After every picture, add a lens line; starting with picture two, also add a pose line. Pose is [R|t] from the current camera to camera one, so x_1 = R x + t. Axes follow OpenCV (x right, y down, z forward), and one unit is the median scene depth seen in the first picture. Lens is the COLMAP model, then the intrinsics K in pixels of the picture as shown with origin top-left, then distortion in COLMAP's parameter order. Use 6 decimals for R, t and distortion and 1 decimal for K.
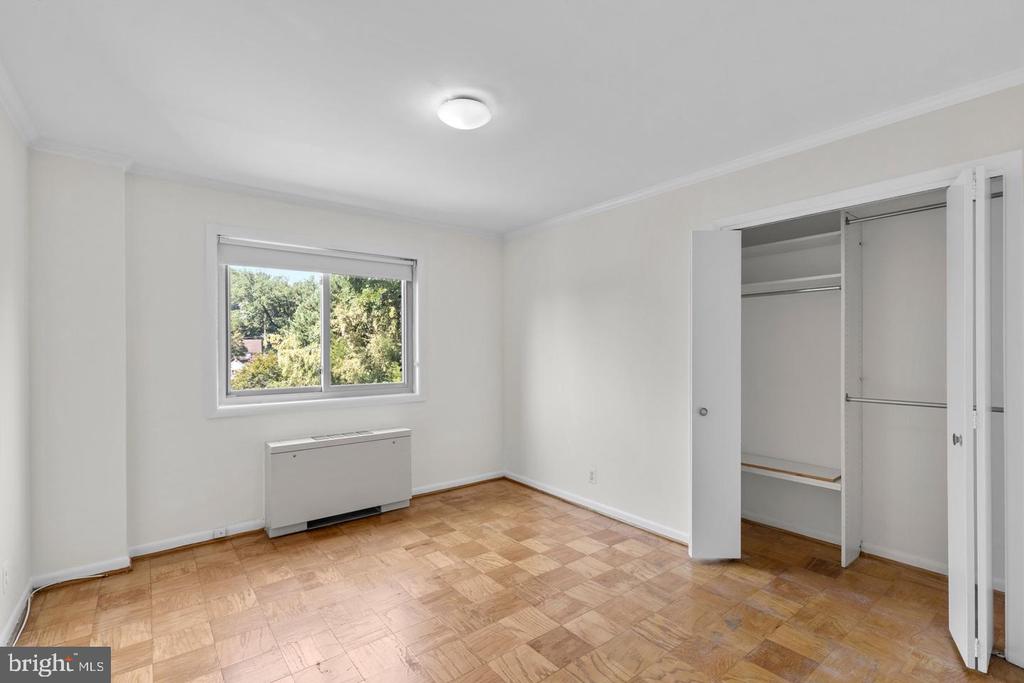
lens RADIAL K [[467.1, 0, 510.3], [0, 467.1, 346.3], [0, 0, 1]] dist [0.003831, -0.000491]
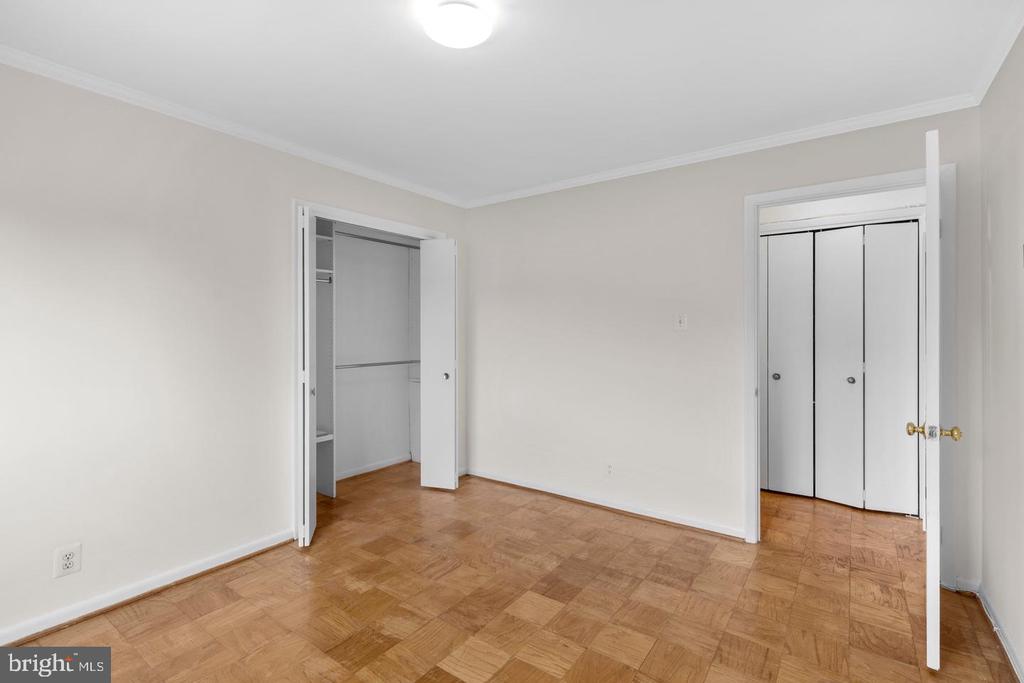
lens RADIAL K [[467.1, 0, 518.8], [0, 467.1, 336.3], [0, 0, 1]] dist [0.003831, -0.000491]
pose [[-0.290287, -0.009430, 0.956893, -0.711792], [-0.004724, 0.999953, 0.008421, 0.011835], [-0.956928, -0.002076, -0.290318, 0.937977]]
